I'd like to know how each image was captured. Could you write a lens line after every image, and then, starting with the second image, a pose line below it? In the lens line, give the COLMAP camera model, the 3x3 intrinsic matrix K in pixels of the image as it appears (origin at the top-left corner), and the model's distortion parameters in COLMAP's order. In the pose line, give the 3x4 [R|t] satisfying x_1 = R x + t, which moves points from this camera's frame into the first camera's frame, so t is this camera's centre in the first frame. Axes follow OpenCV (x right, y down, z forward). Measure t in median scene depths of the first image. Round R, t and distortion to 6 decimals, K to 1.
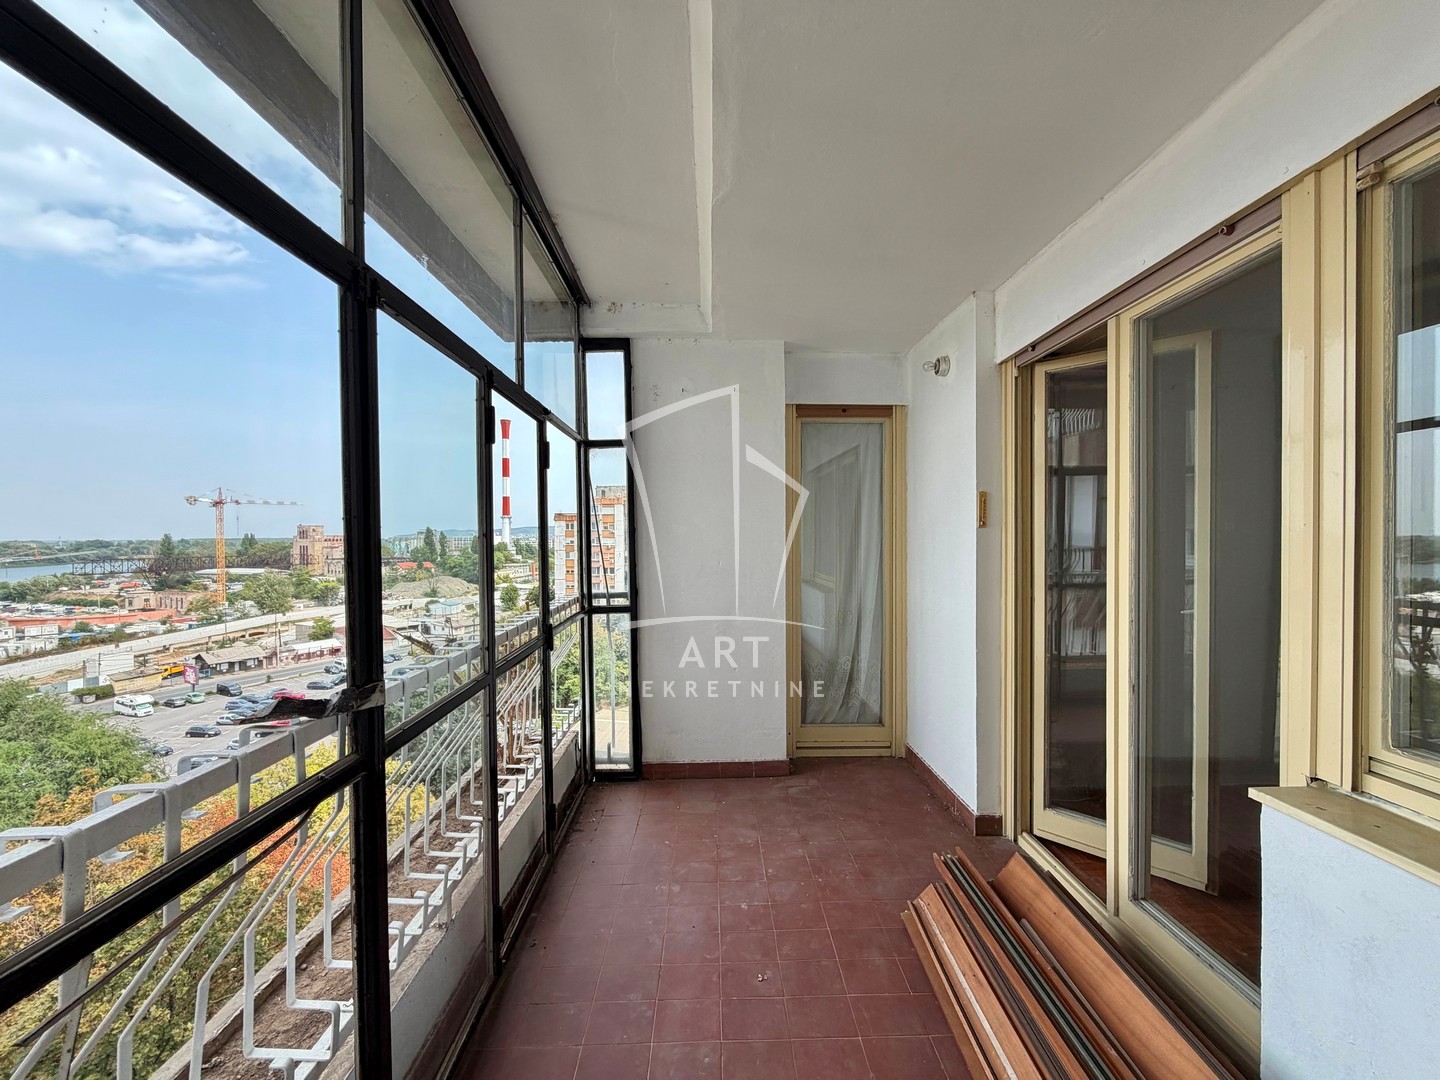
lens RADIAL K [[575.8, 0, 715.6], [0, 575.8, 541.3], [0, 0, 1]] dist [-0.003918, -0.000460]
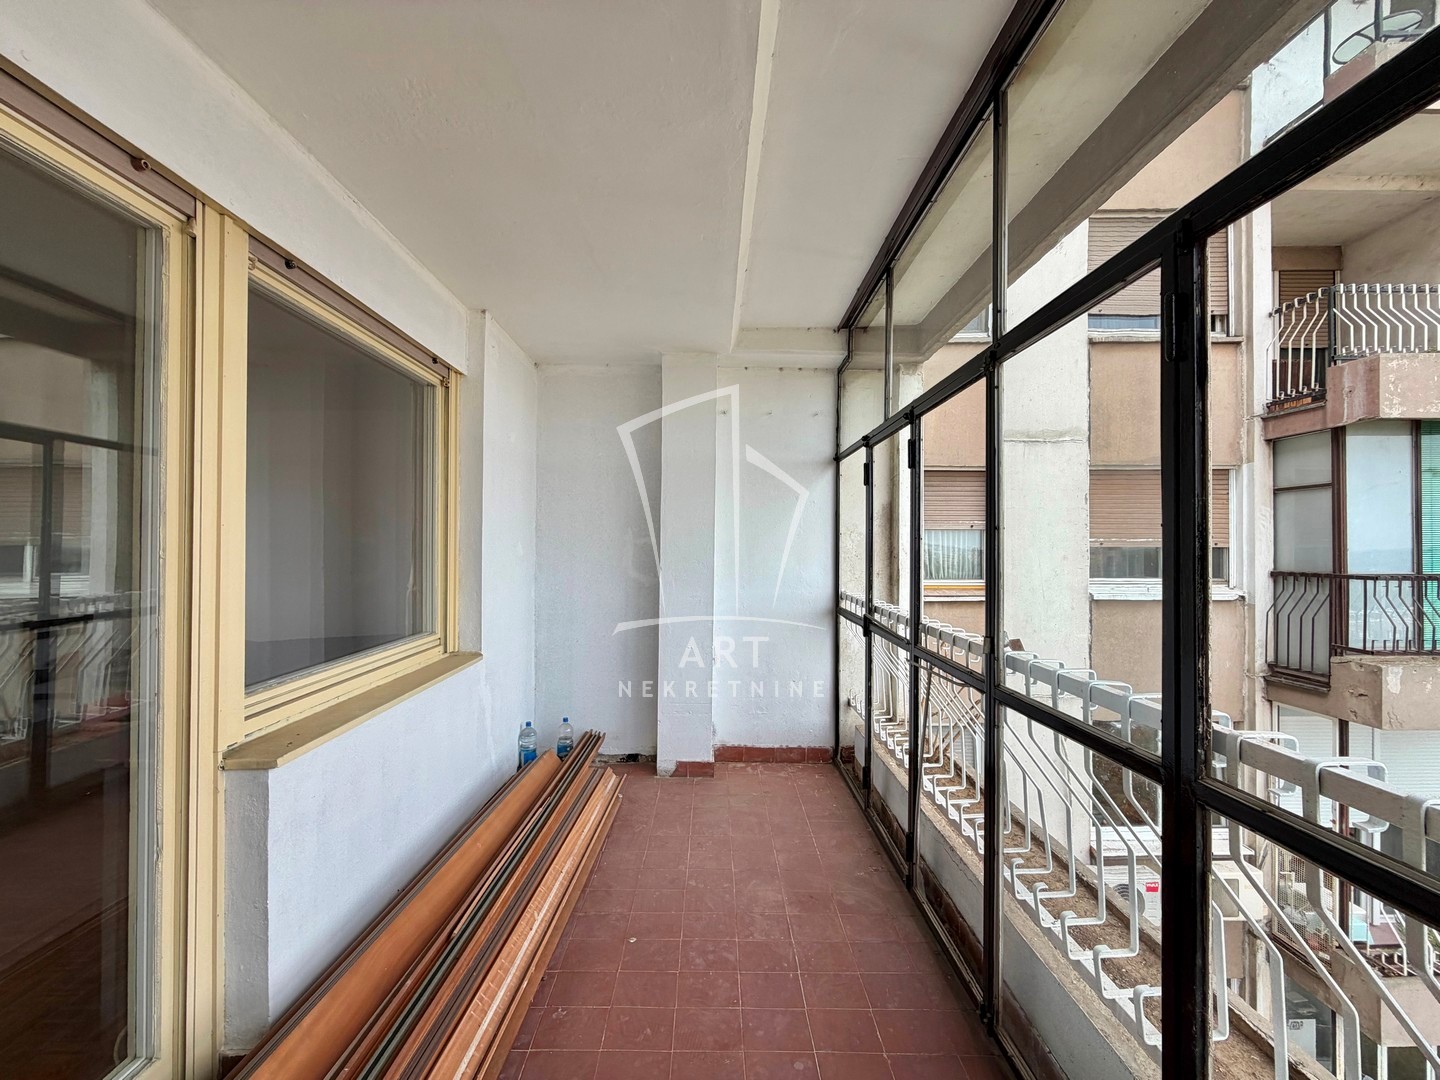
lens RADIAL K [[575.8, 0, 715.6], [0, 575.8, 541.3], [0, 0, 1]] dist [-0.003918, -0.000460]
pose [[-0.999994, -0.001978, -0.002912, 0.058620], [-0.001991, 0.999987, 0.004696, -0.004909], [0.002902, 0.004702, -0.999985, 1.634362]]
